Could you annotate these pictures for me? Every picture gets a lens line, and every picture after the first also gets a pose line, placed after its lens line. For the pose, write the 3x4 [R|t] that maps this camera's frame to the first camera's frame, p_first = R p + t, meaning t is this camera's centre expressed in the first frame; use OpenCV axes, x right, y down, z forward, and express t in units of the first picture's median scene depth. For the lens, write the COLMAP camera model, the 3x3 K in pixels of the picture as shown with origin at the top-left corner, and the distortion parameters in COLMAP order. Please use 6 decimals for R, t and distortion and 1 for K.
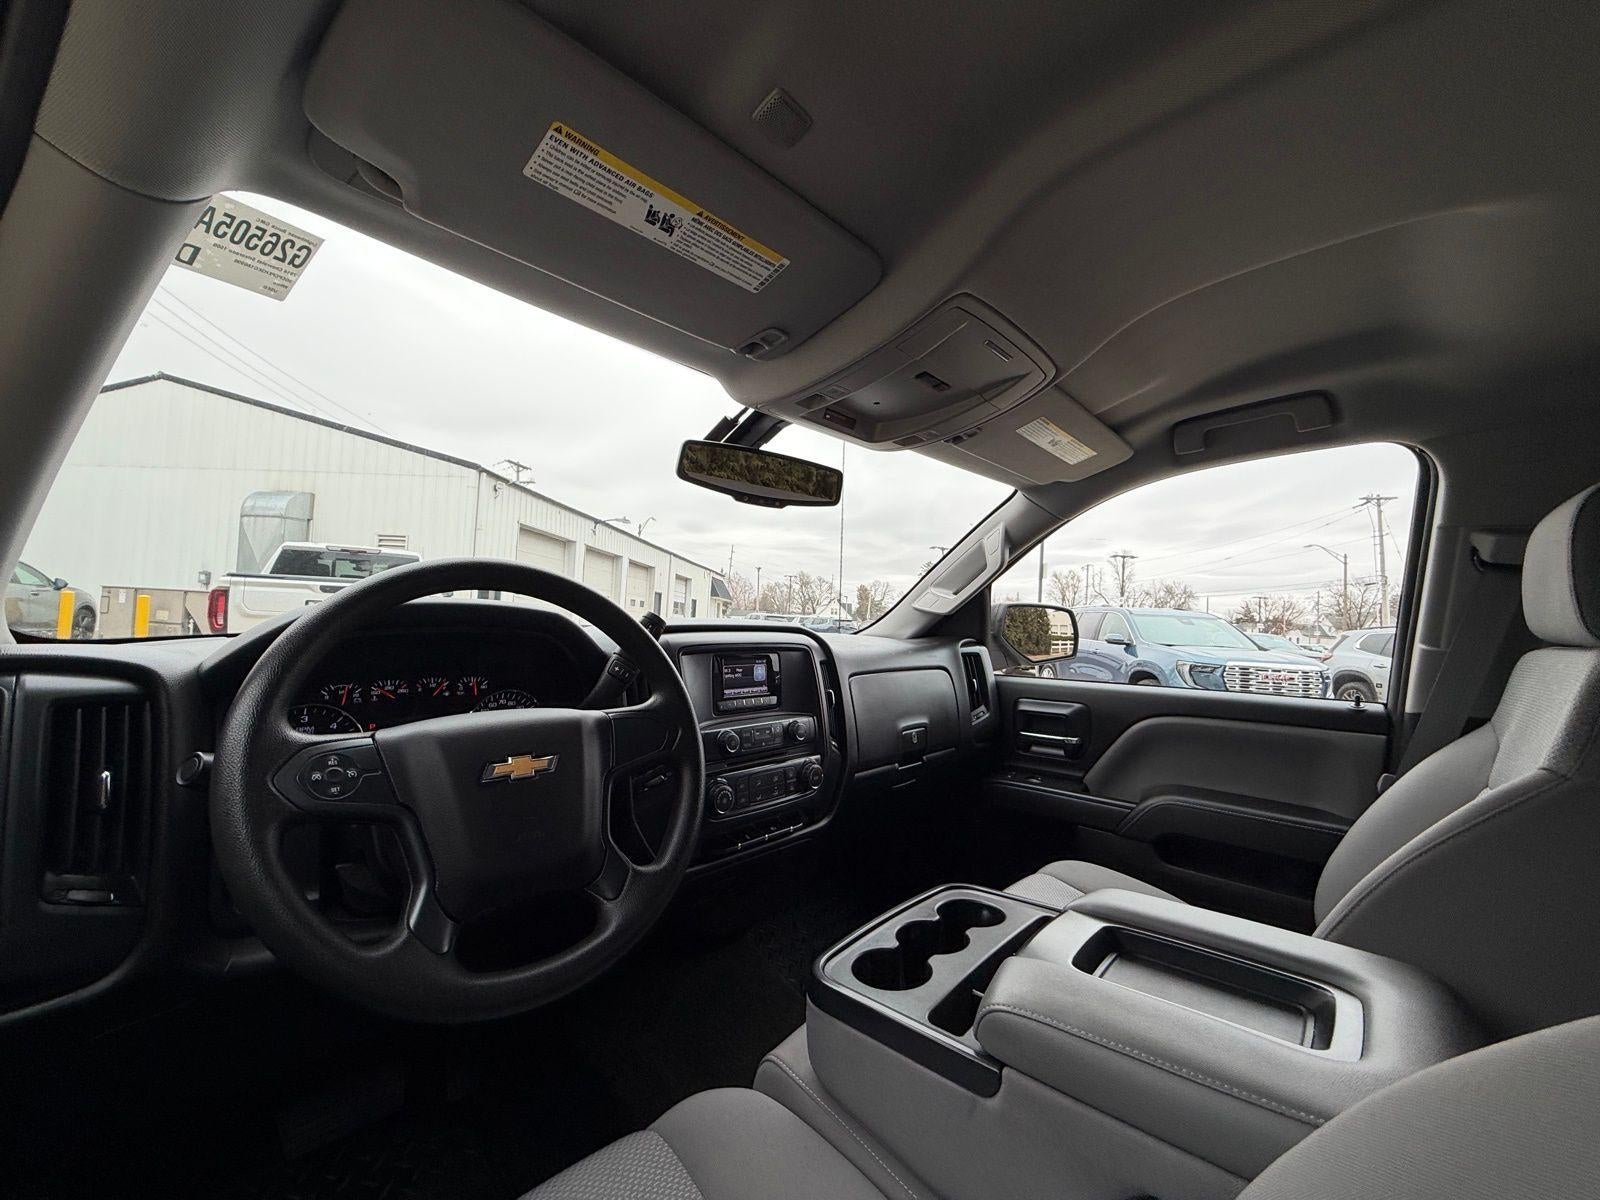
lens RADIAL K [[634.8, 0, 793.3], [0, 634.8, 603.8], [0, 0, 1]] dist [0.001106, -0.000585]
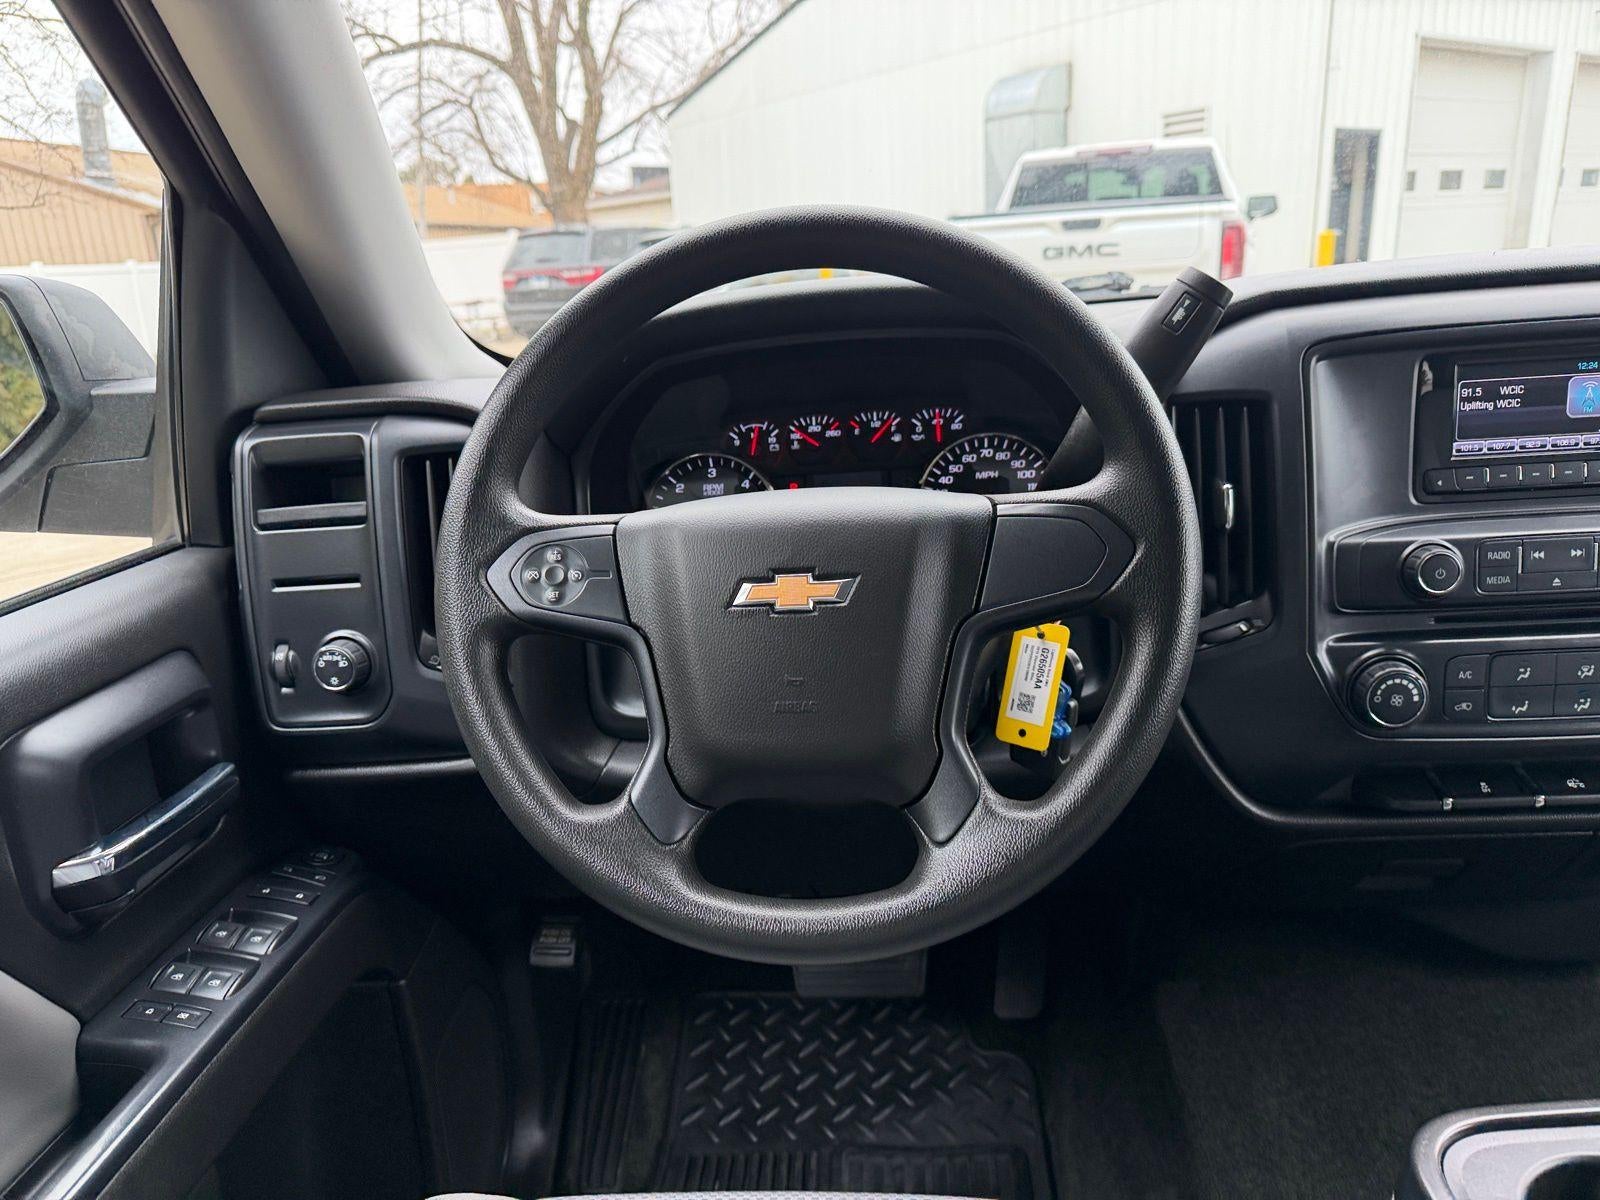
lens RADIAL K [[1134.1, 0, 782.6], [0, 1134.1, 622.1], [0, 0, 1]] dist [0.020758, -0.026723]
pose [[0.612224, 0.160528, -0.774217, 0.150192], [0.109256, 0.952605, 0.283912, -0.005253], [0.783099, -0.258406, 0.565670, 0.161276]]
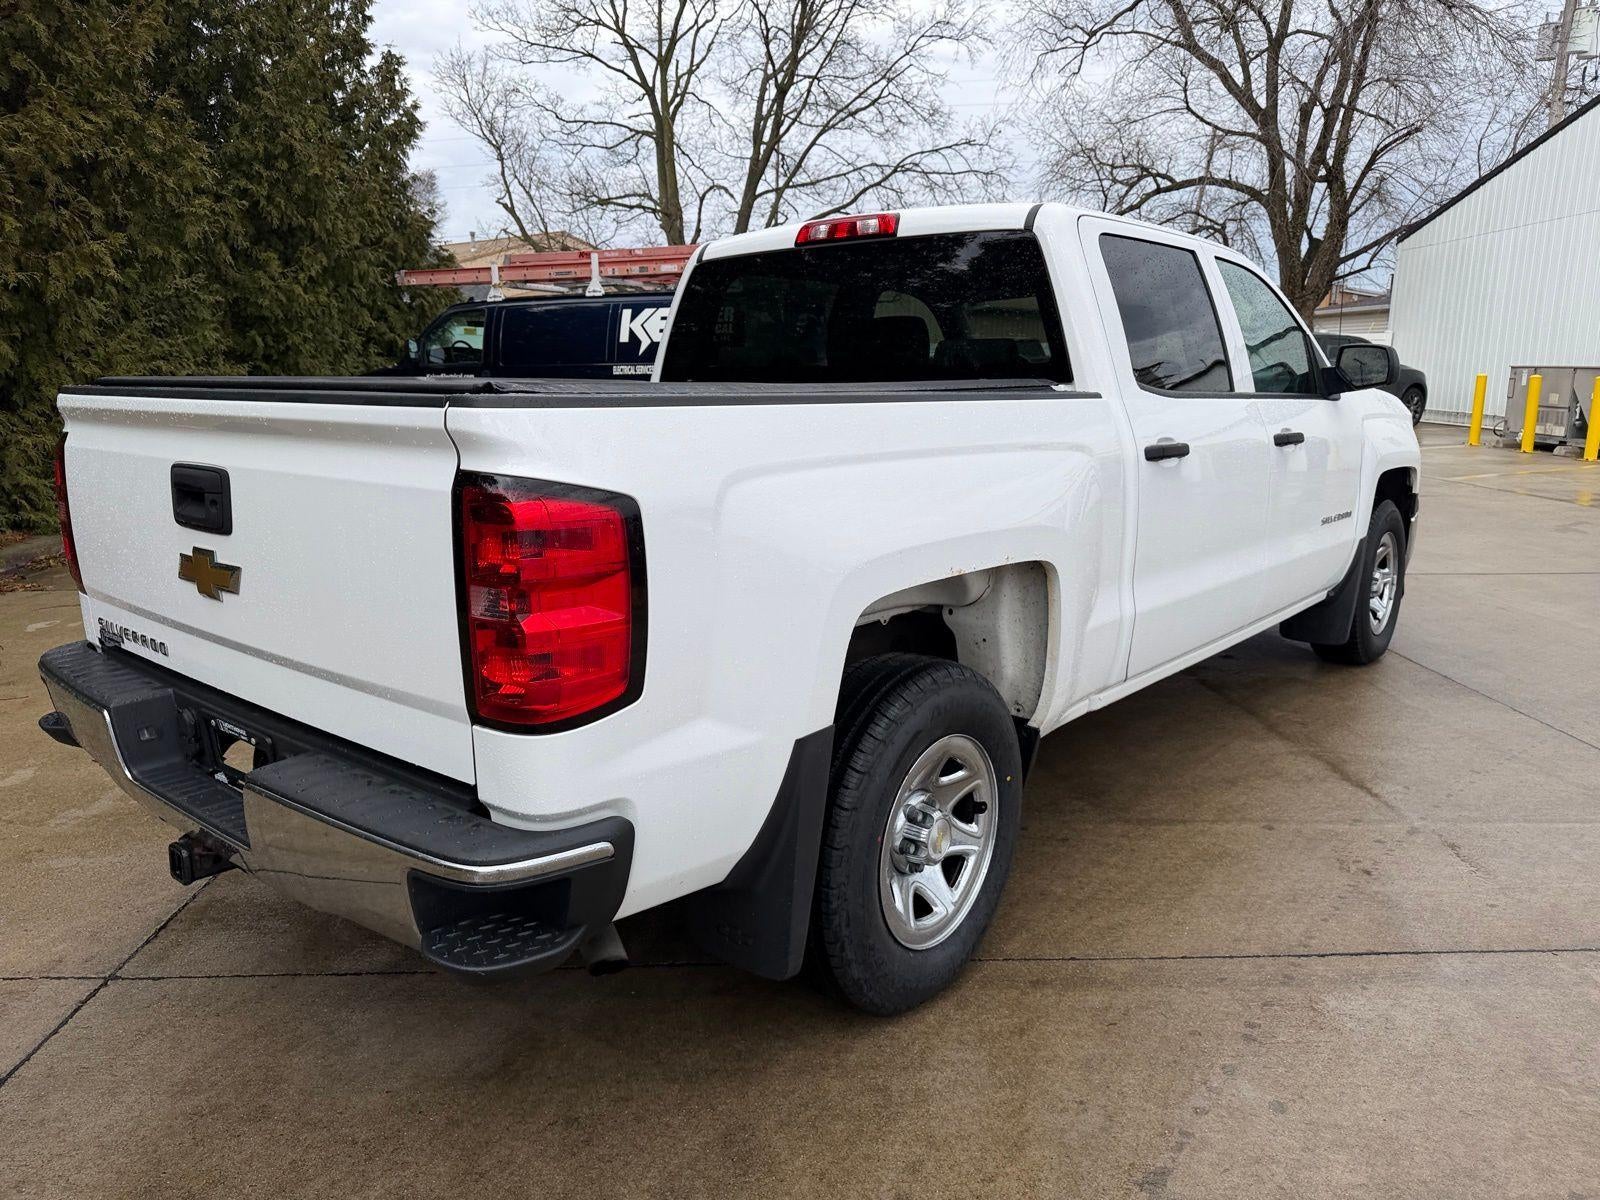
lens RADIAL K [[1134.1, 0, 789.0], [0, 1134.1, 587.2], [0, 0, 1]] dist [0.020758, -0.026723]
pose [[0.038076, 0.146021, -0.988548, 3.849196], [0.020768, 0.988937, 0.146878, 0.165884], [0.999059, -0.026123, 0.034623, -0.594001]]
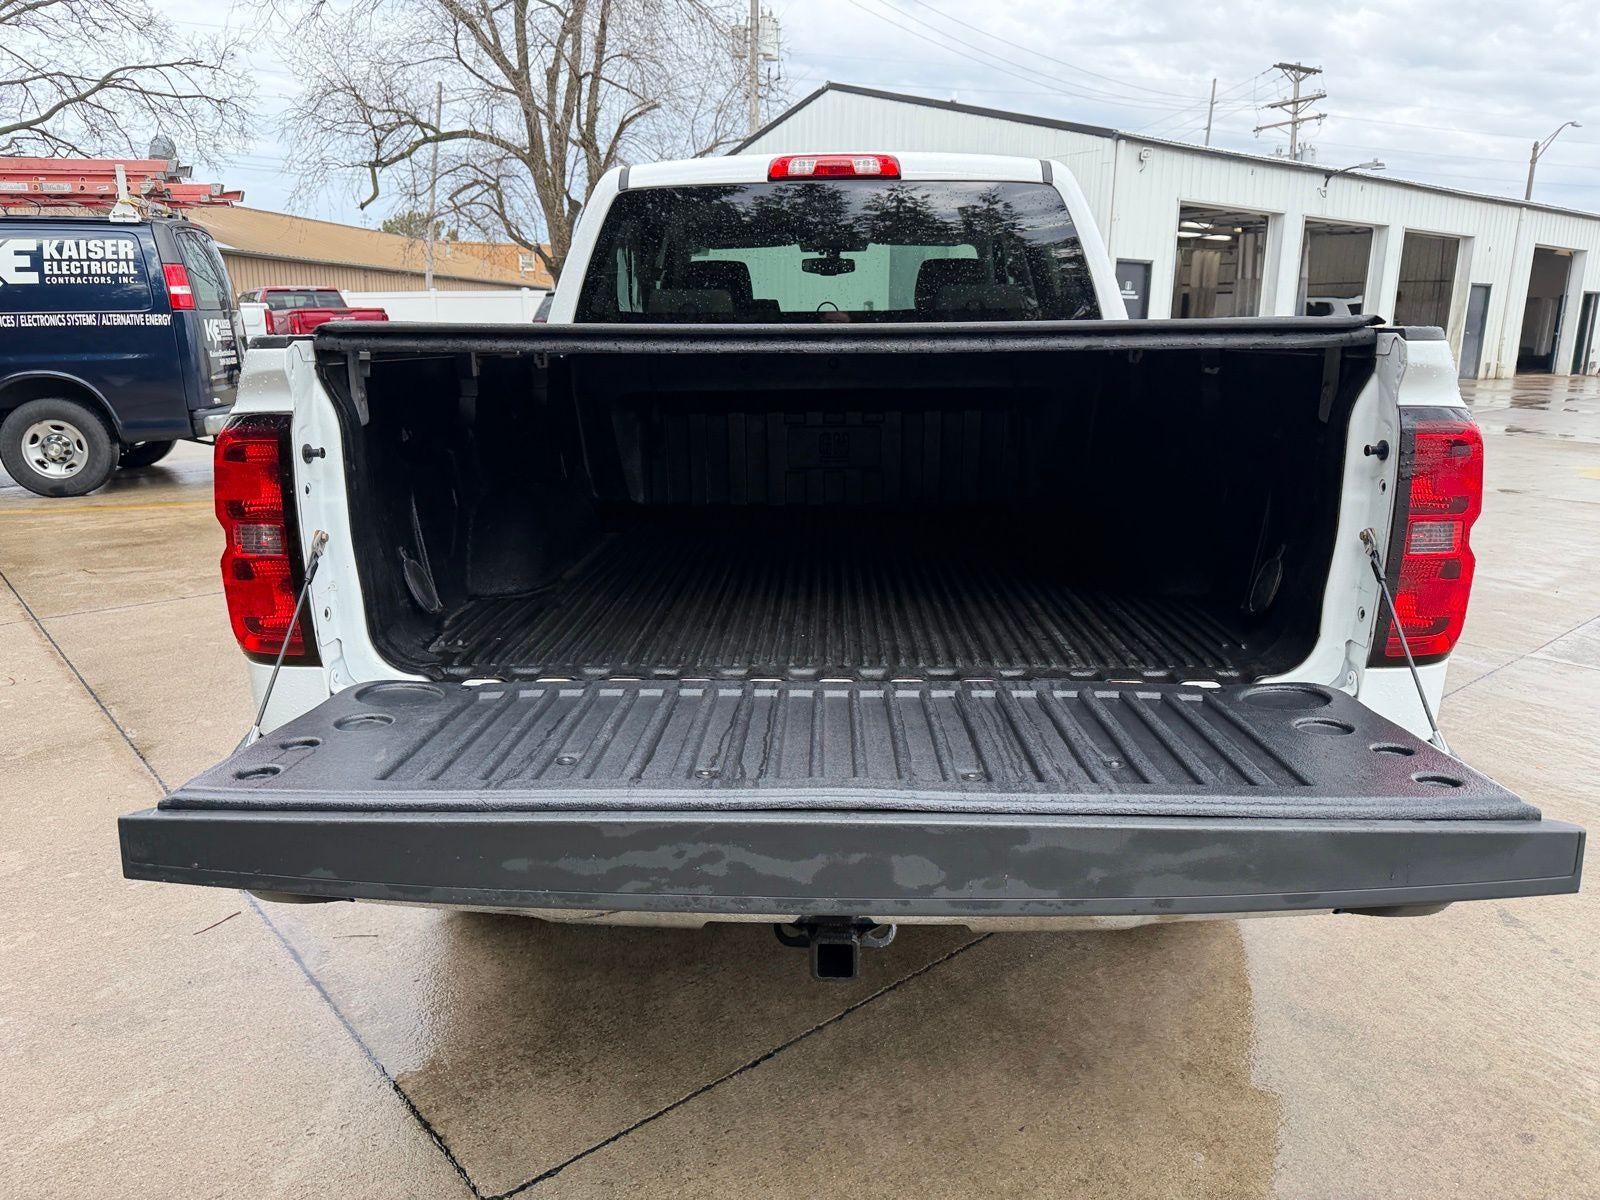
lens RADIAL K [[1134.1, 0, 798.9], [0, 1134.1, 599.0], [0, 0, 1]] dist [0.020758, -0.026723]
pose [[0.651346, 0.133395, -0.746964, 3.140055], [0.047951, 0.975222, 0.215970, 0.125423], [0.757265, -0.176489, 0.628810, -2.105786]]
